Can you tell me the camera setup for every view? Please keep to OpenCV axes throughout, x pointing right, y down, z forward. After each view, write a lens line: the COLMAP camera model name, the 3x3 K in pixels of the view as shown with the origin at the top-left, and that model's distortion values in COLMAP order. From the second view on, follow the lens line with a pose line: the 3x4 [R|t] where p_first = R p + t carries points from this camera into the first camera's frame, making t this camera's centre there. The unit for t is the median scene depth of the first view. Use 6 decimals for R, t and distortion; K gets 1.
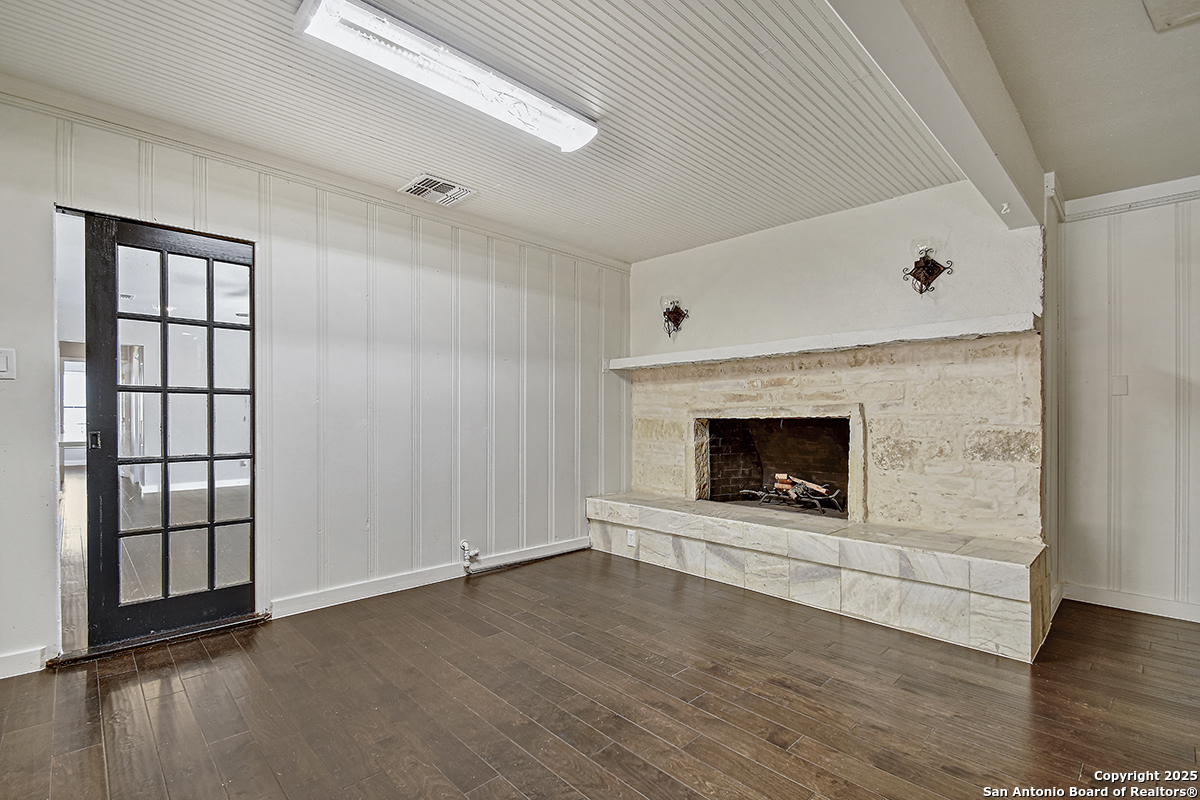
lens RADIAL K [[539.3, 0, 586.1], [0, 539.3, 415.1], [0, 0, 1]] dist [0.001608, -0.000428]
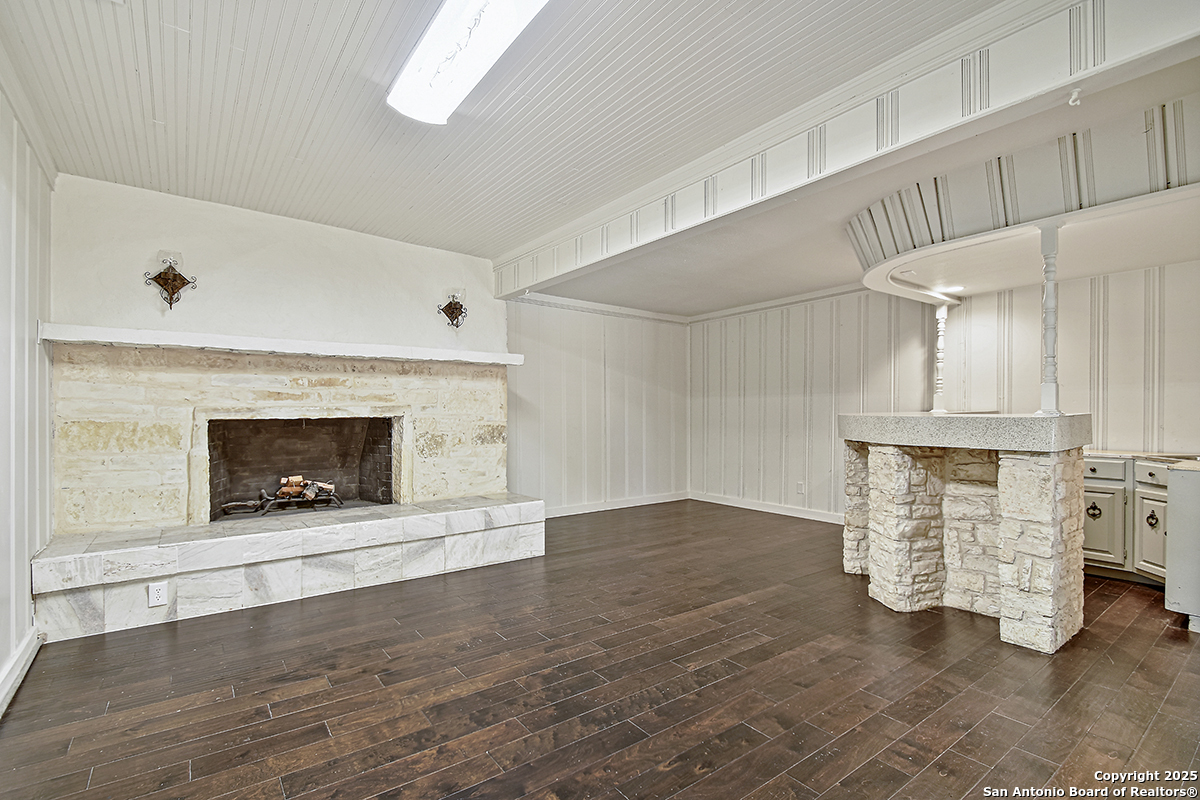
lens RADIAL K [[539.3, 0, 586.1], [0, 539.3, 415.1], [0, 0, 1]] dist [0.001608, -0.000428]
pose [[0.125570, -0.004682, 0.992074, -0.579973], [-0.002002, 0.999986, 0.004973, -0.006136], [-0.992083, -0.002611, 0.125559, 0.404532]]
